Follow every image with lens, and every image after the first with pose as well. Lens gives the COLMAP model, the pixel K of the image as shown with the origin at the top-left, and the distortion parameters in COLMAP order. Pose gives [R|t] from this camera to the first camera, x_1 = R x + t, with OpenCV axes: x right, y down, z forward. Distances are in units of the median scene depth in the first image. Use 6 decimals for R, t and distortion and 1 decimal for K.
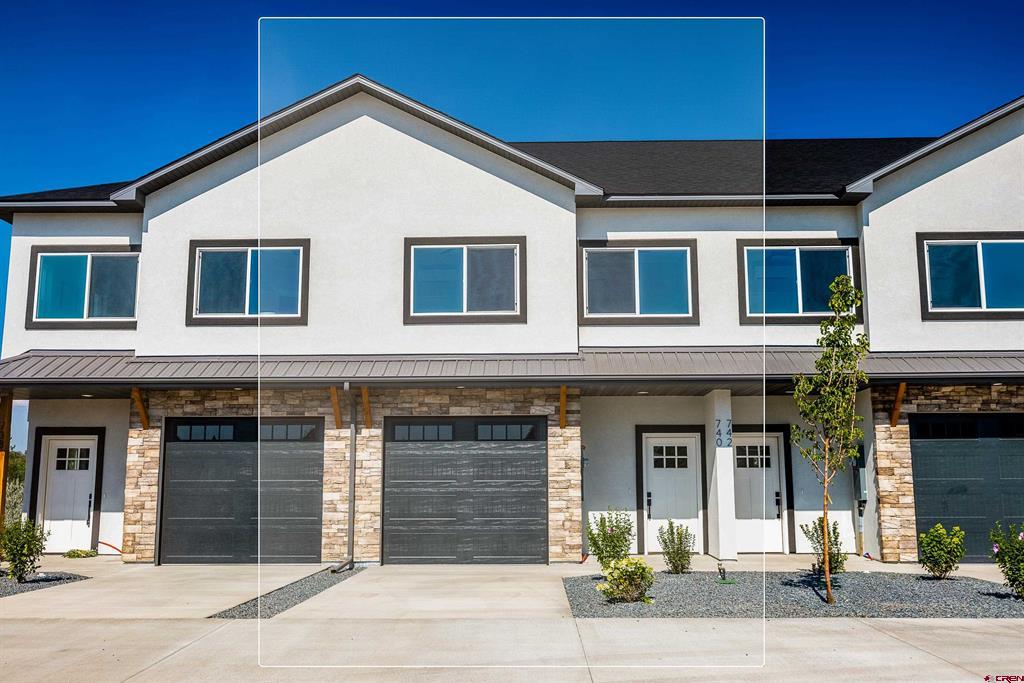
lens RADIAL K [[994.8, 0, 507.0], [0, 994.8, 337.1], [0, 0, 1]] dist [-0.002653, 0.009370]
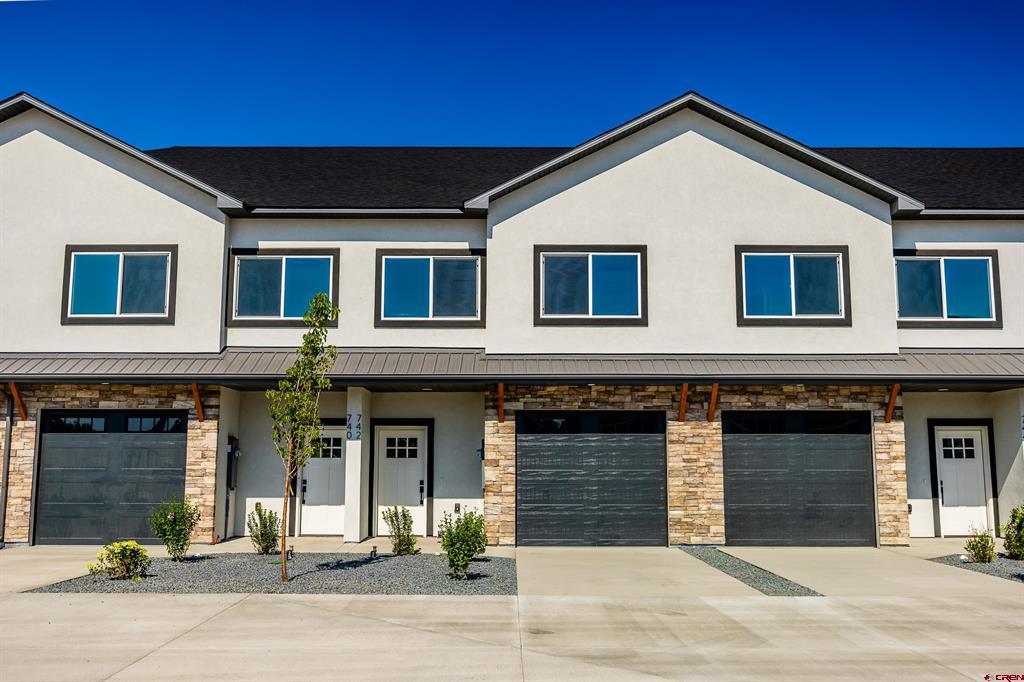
lens RADIAL K [[968.9, 0, 512.0], [0, 968.9, 341.0], [0, 0, 1]] dist [-0.012524, 0.027902]
pose [[0.999535, 0.007151, 0.029633, -0.383947], [-0.007810, 0.999724, 0.022177, -0.018101], [-0.029466, -0.022398, 0.999315, -0.046220]]
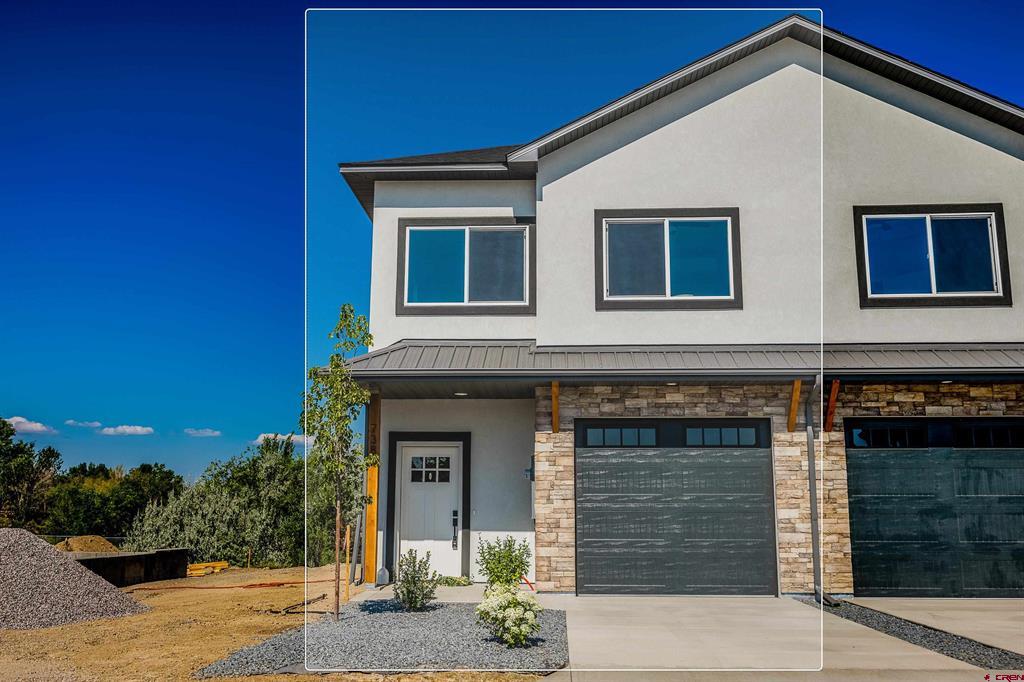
lens RADIAL K [[994.8, 0, 507.0], [0, 994.8, 336.6], [0, 0, 1]] dist [-0.002653, 0.009370]
pose [[0.999670, 0.000525, -0.025680, -0.383197], [-0.001247, 0.999604, -0.028096, 0.035612], [0.025655, 0.028118, 0.999275, 0.158801]]
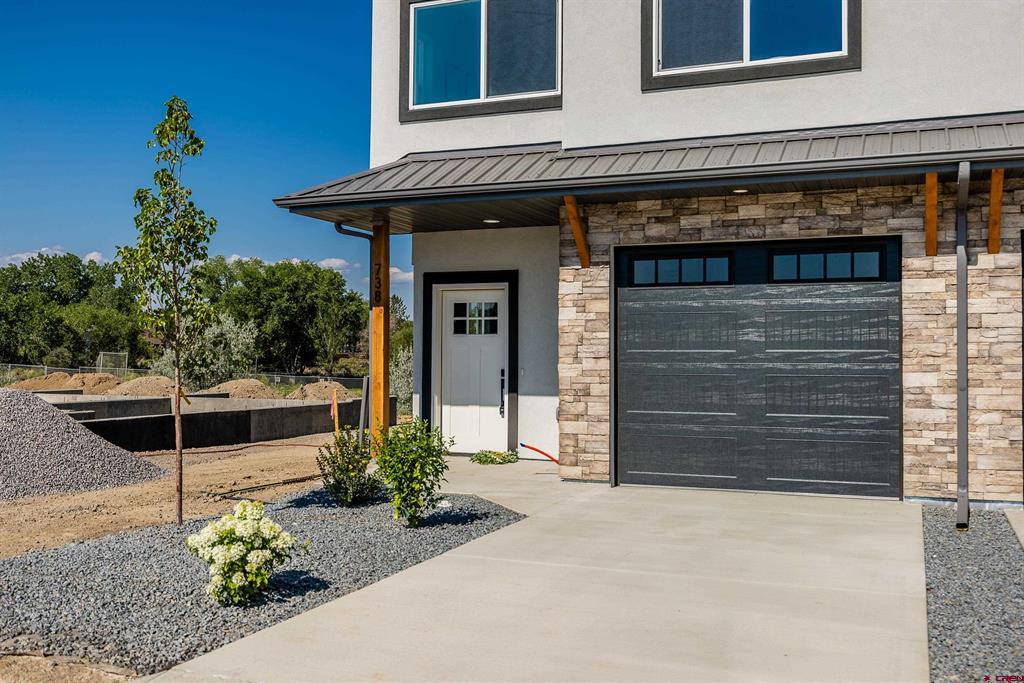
lens RADIAL K [[994.8, 0, 507.0], [0, 994.8, 337.1], [0, 0, 1]] dist [-0.002653, 0.009370]
pose [[0.935462, -0.002812, -0.353417, -0.192573], [0.049885, 0.991008, 0.124156, 0.056957], [0.349889, -0.133773, 0.927190, 0.410638]]
